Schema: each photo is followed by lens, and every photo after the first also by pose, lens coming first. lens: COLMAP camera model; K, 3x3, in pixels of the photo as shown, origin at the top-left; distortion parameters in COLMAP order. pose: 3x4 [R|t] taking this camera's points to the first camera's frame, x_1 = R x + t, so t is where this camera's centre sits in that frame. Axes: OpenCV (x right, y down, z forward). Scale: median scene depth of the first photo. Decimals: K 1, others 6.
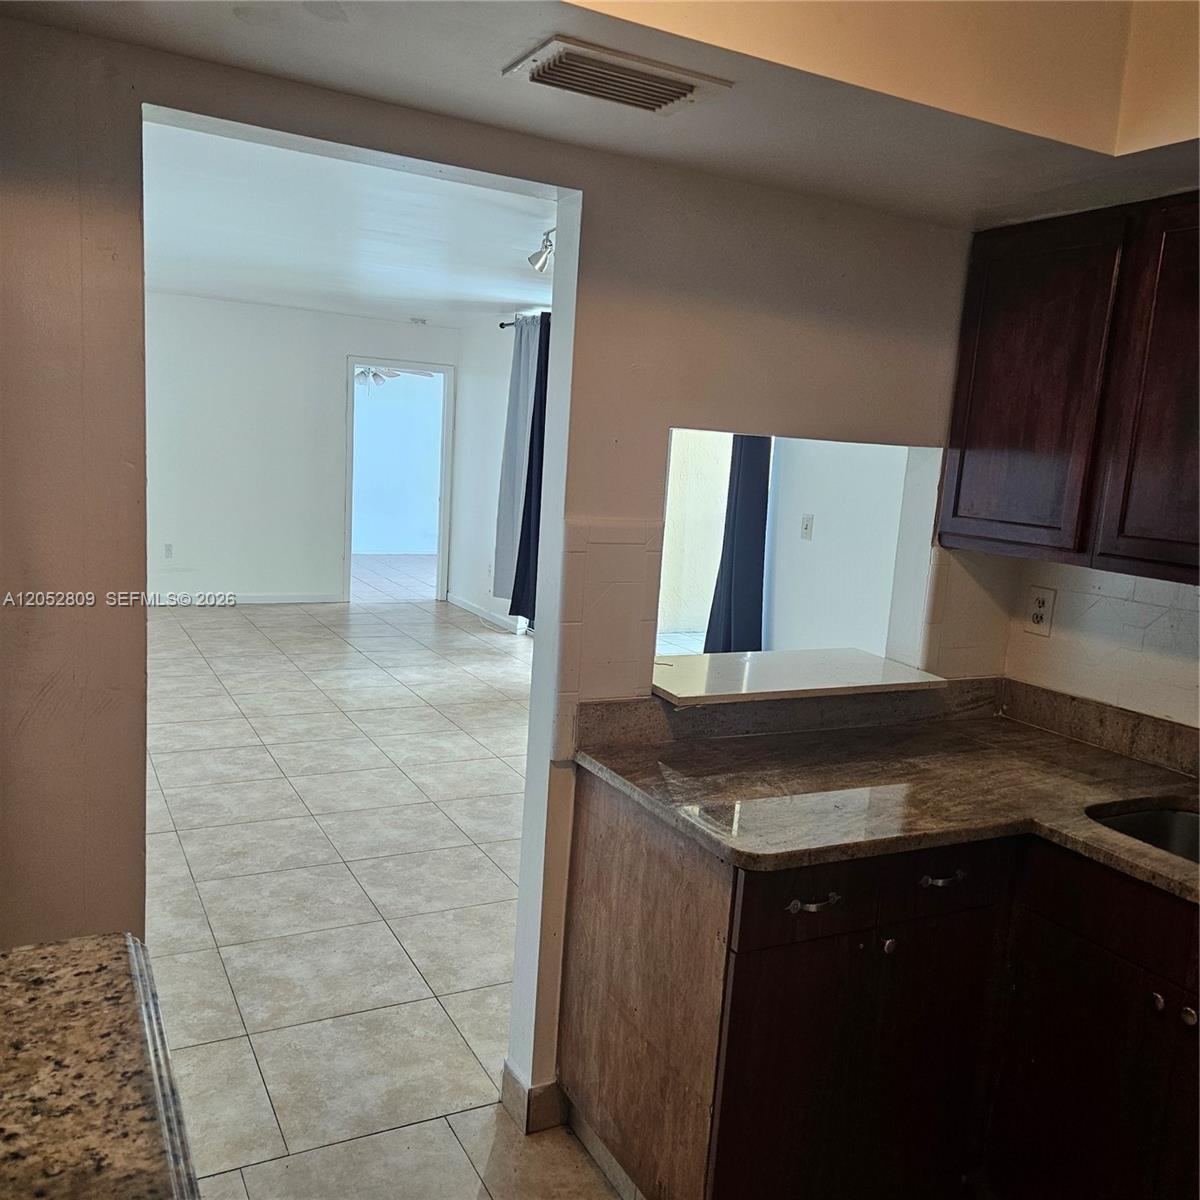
lens RADIAL K [[1078.4, 0, 620.8], [0, 1078.4, 624.5], [0, 0, 1]] dist [0.081924, -0.083804]
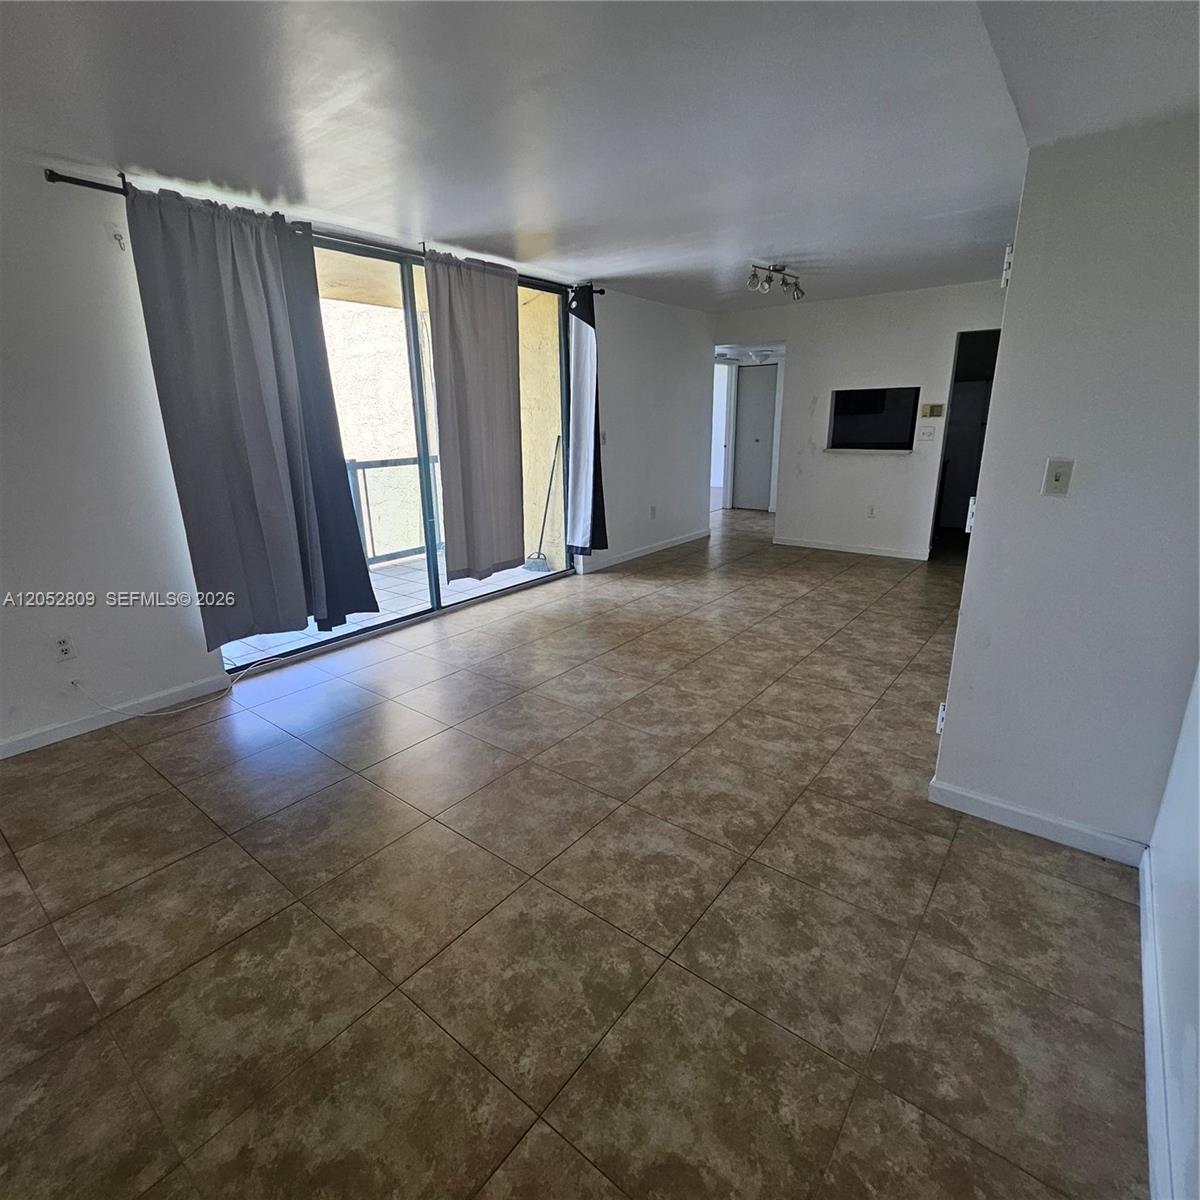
lens RADIAL K [[629.5, 0, 584.6], [0, 629.5, 593.9], [0, 0, 1]] dist [0.003303, -0.002071]
pose [[-0.385919, -0.306078, 0.870277, -0.778862], [0.151165, 0.909625, 0.386951, -0.252304], [-0.910063, 0.280887, -0.304773, 1.339850]]
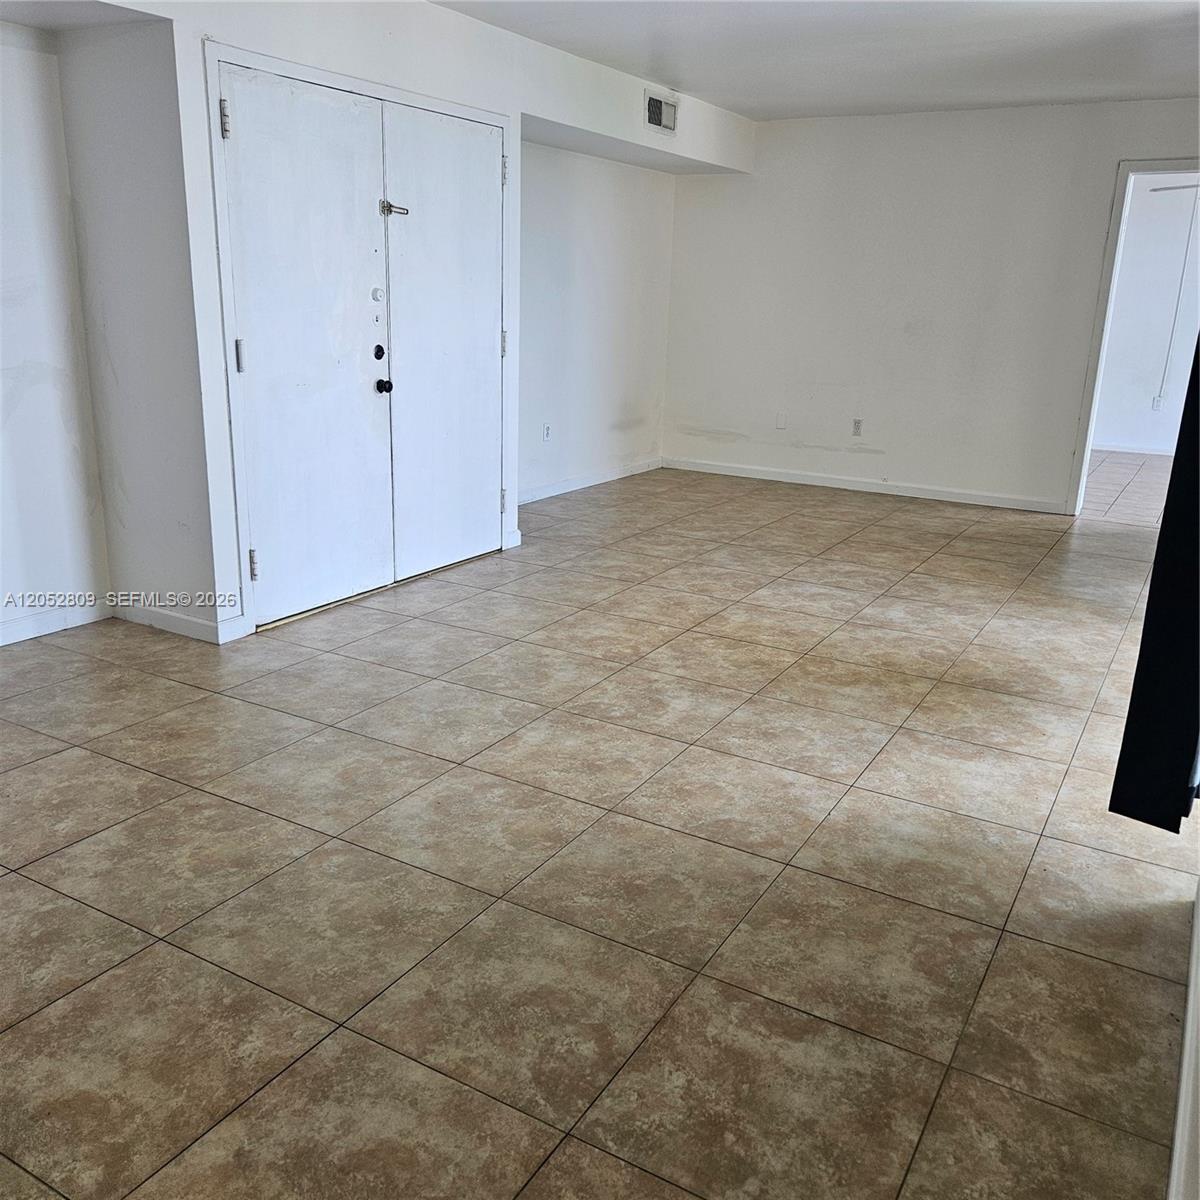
lens RADIAL K [[1078.4, 0, 602.3], [0, 1078.4, 593.1], [0, 0, 1]] dist [0.081924, -0.083804]
pose [[0.521332, 0.187970, -0.832394, 0.339075], [-0.143277, 0.980872, 0.131764, -0.035423], [0.841240, 0.050570, 0.538292, 0.572367]]
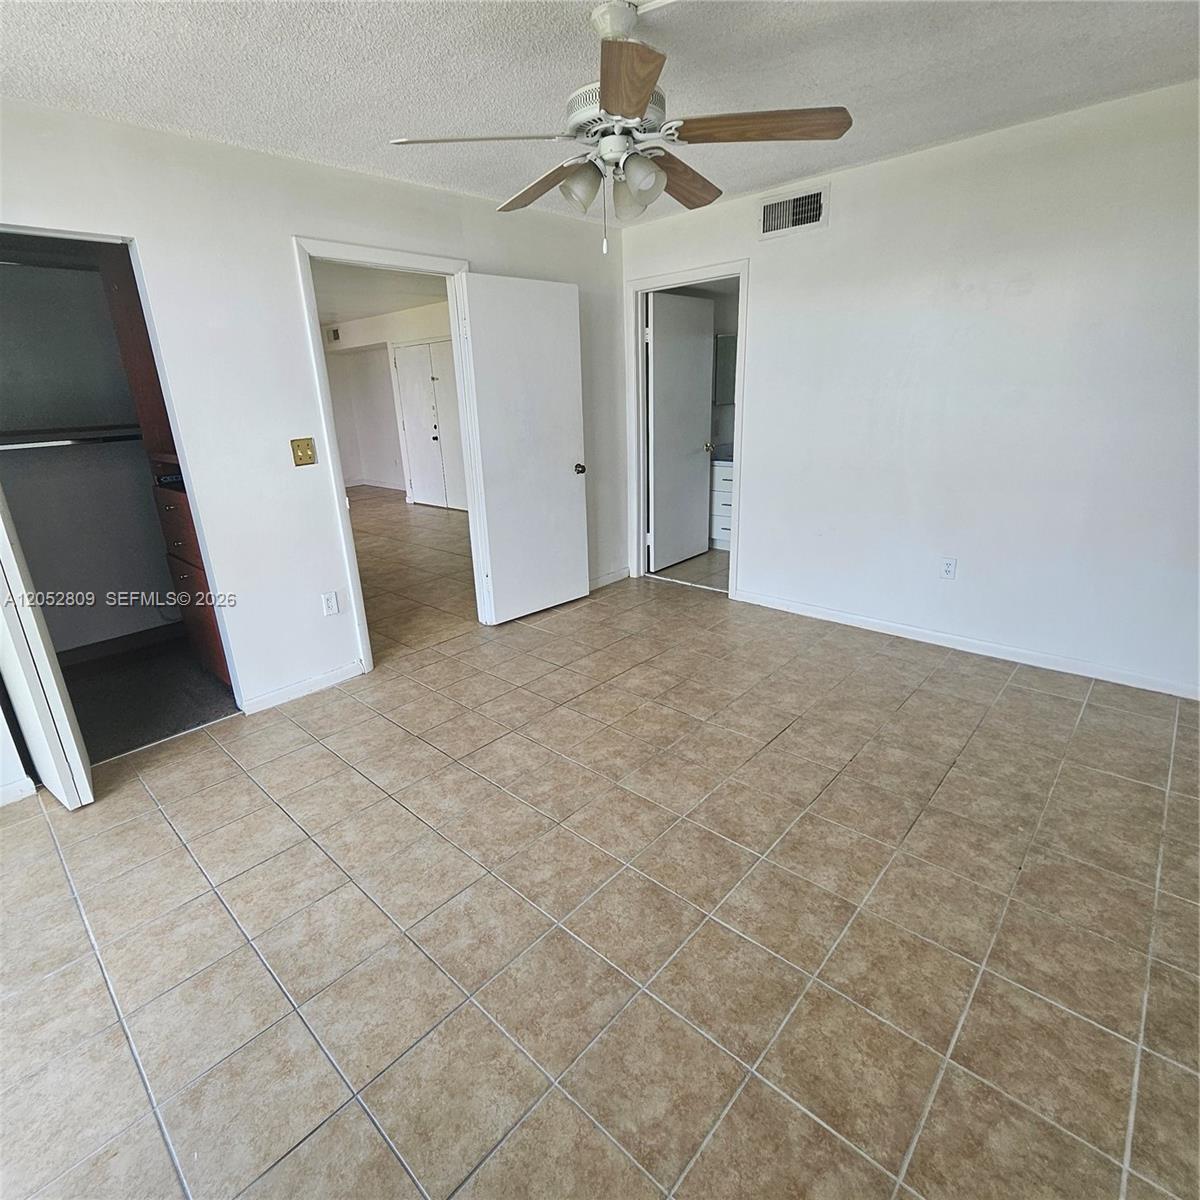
lens RADIAL K [[629.5, 0, 592.6], [0, 629.5, 598.8], [0, 0, 1]] dist [0.003303, -0.002071]
pose [[-0.947185, 0.075987, -0.311555, -0.316311], [-0.075619, 0.891203, 0.447258, -0.391631], [0.311644, 0.447195, -0.838388, 2.306057]]
